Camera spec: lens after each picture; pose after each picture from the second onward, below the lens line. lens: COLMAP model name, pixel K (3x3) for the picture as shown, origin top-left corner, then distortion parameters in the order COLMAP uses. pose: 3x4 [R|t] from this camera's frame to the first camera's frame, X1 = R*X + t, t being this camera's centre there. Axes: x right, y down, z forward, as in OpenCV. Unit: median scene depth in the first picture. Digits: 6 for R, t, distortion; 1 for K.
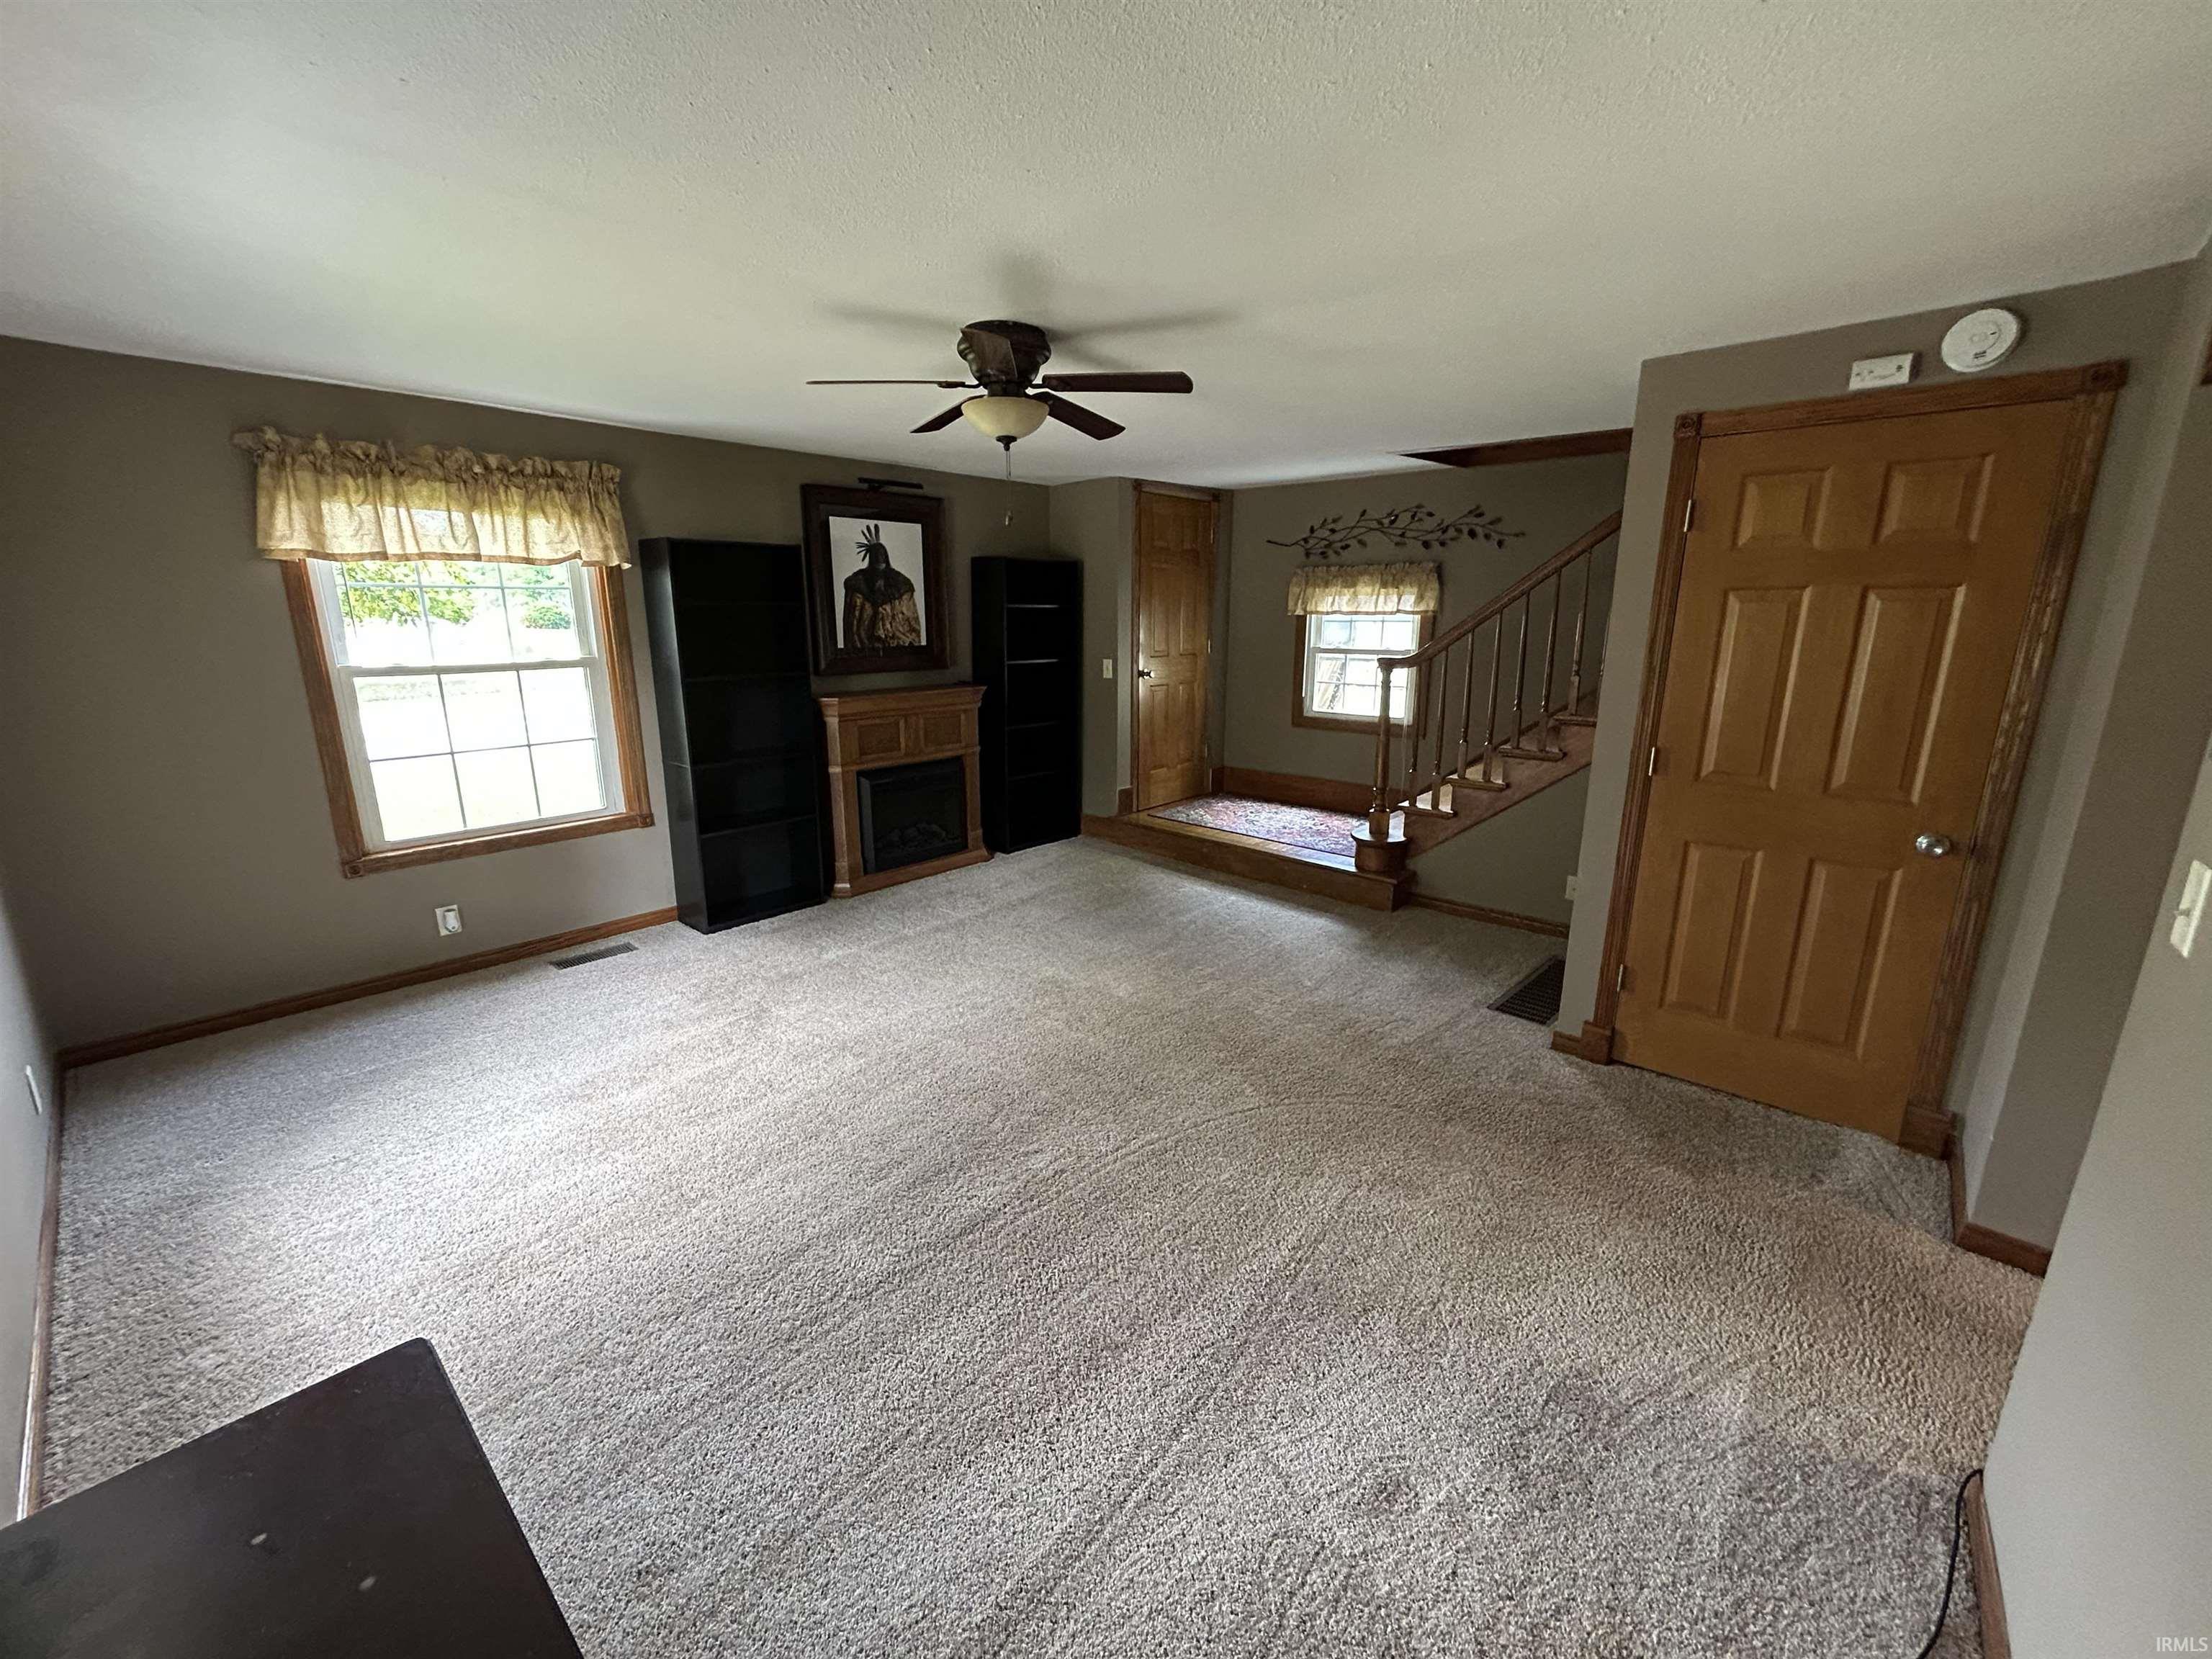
lens RADIAL K [[883.5, 0, 1104.8], [0, 883.5, 826.7], [0, 0, 1]] dist [-0.000457, -0.000448]
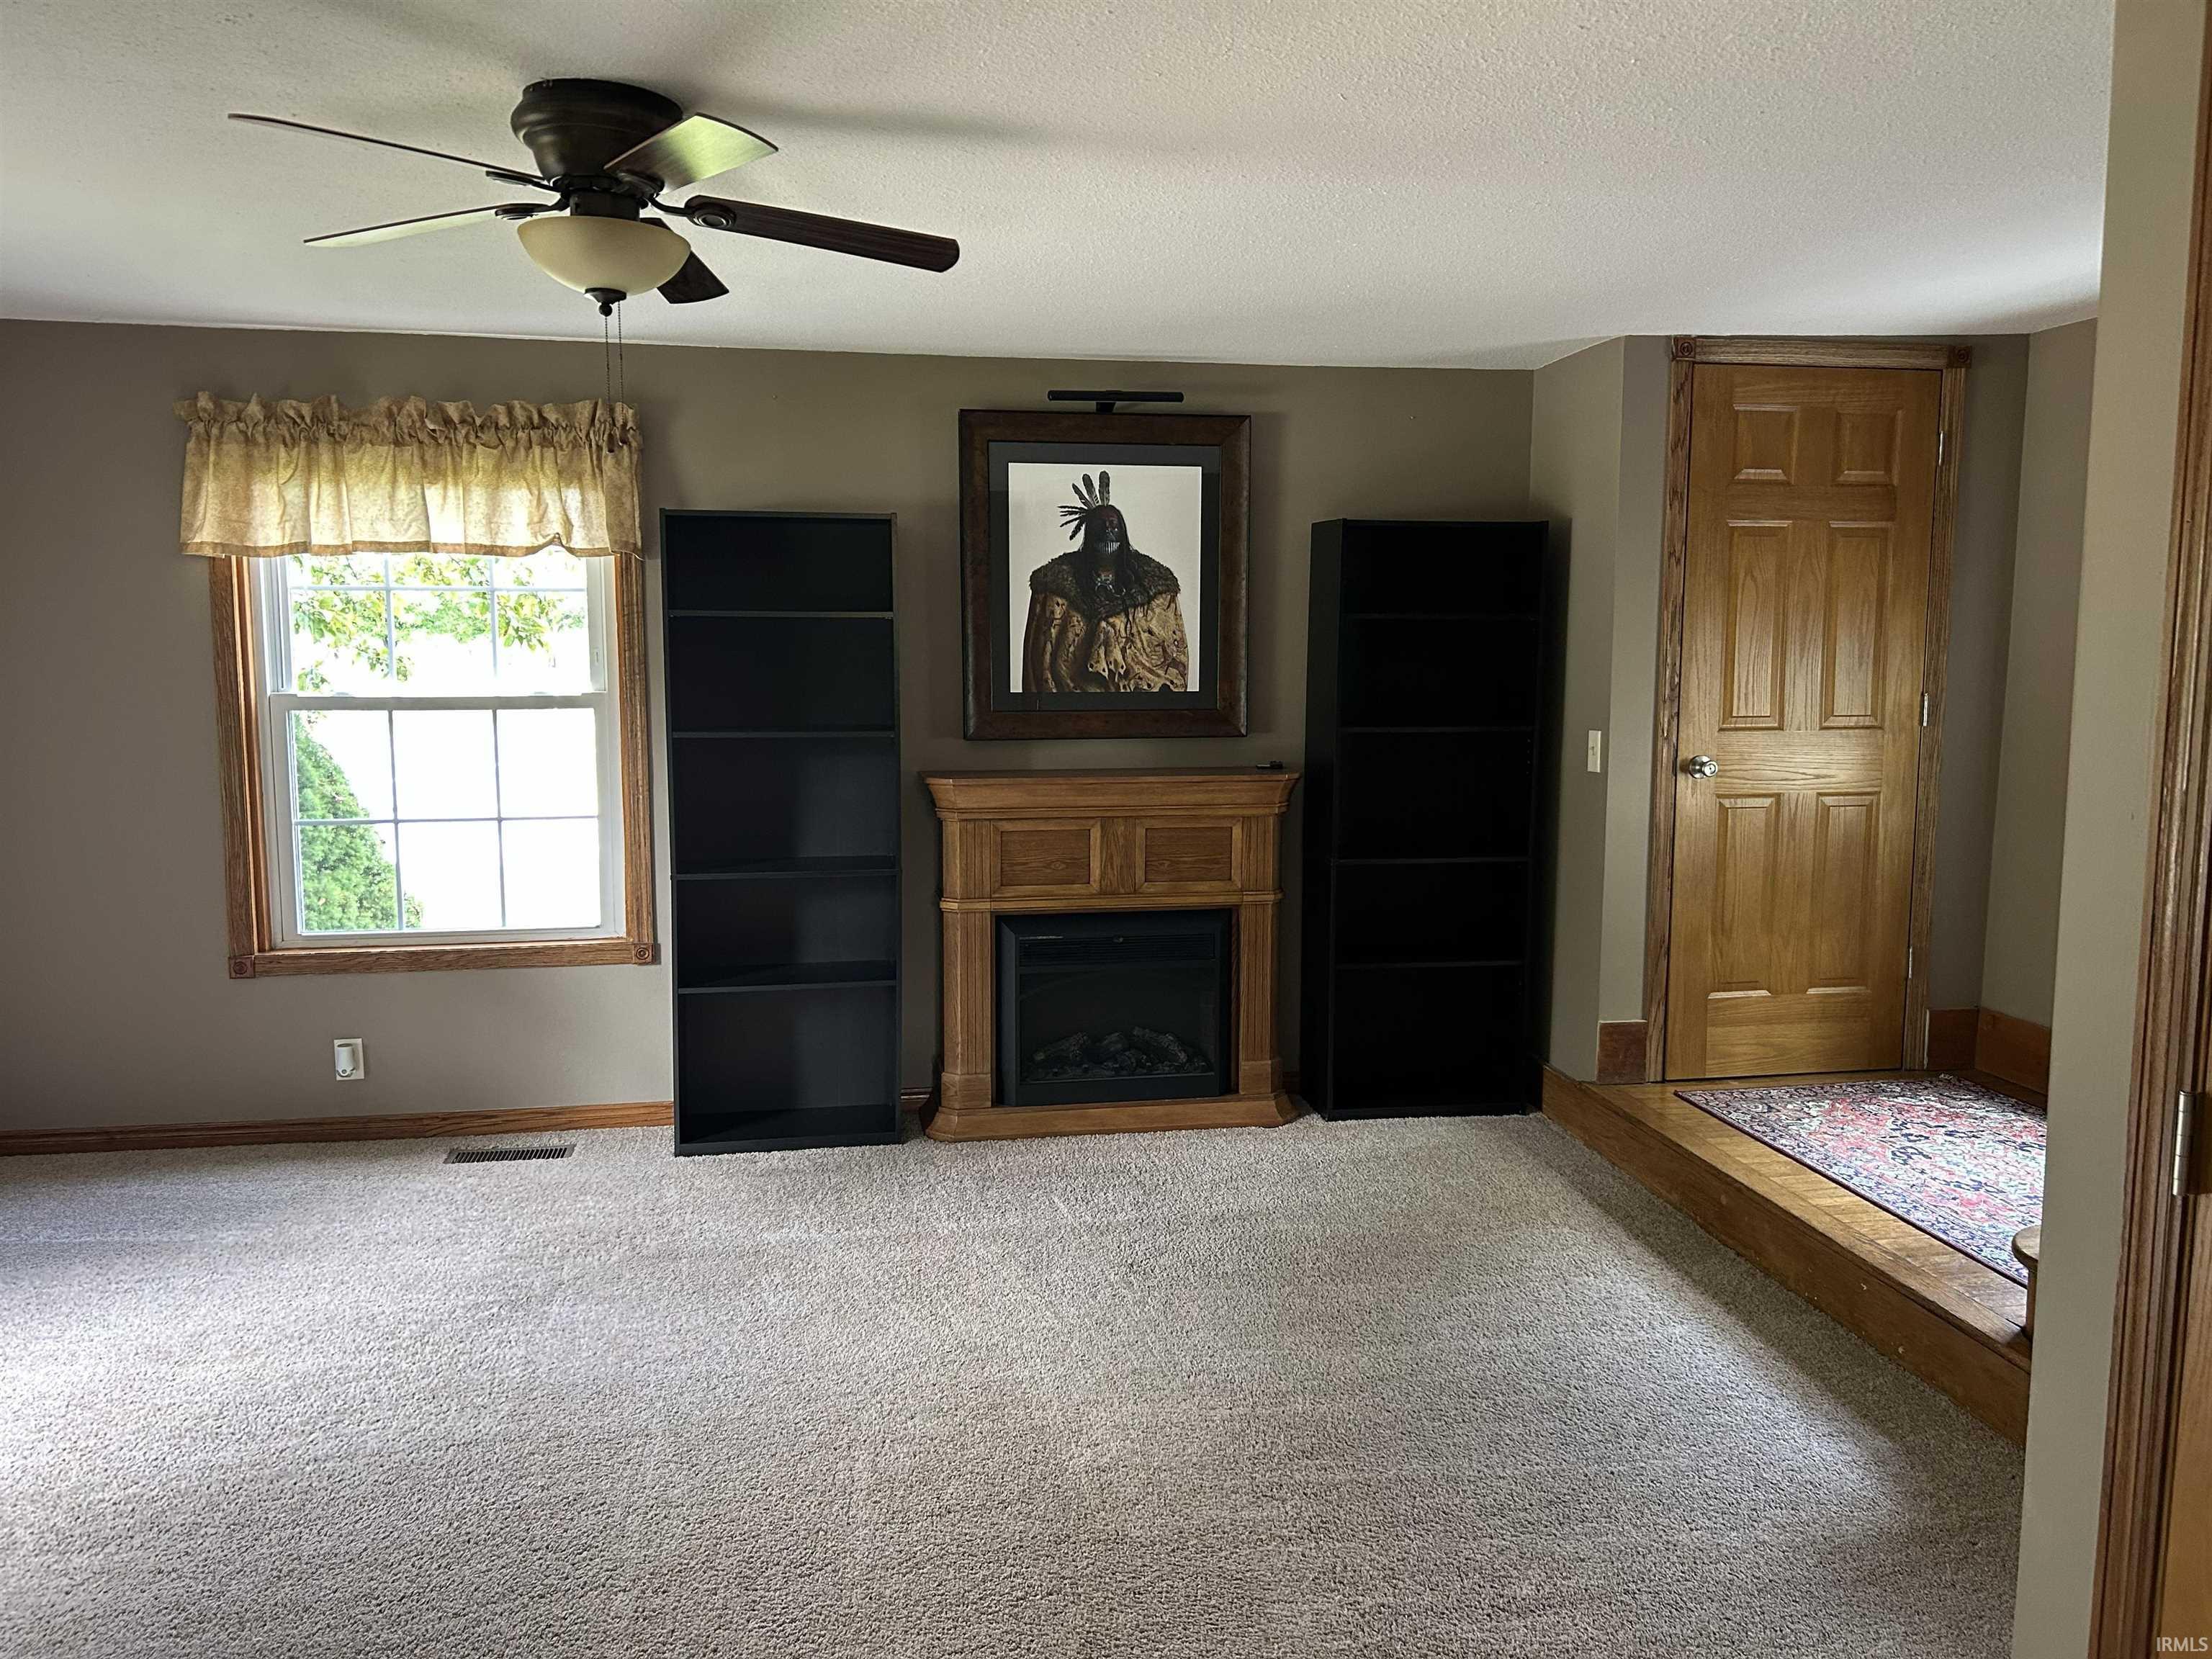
lens RADIAL K [[1648.9, 0, 1116.4], [0, 1648.9, 836.2], [0, 0, 1]] dist [0.121807, -0.243486]
pose [[0.791675, 0.077541, -0.606002, 0.393305], [-0.148253, 0.986648, -0.067429, -0.051727], [0.592682, 0.143223, 0.792600, 0.224460]]
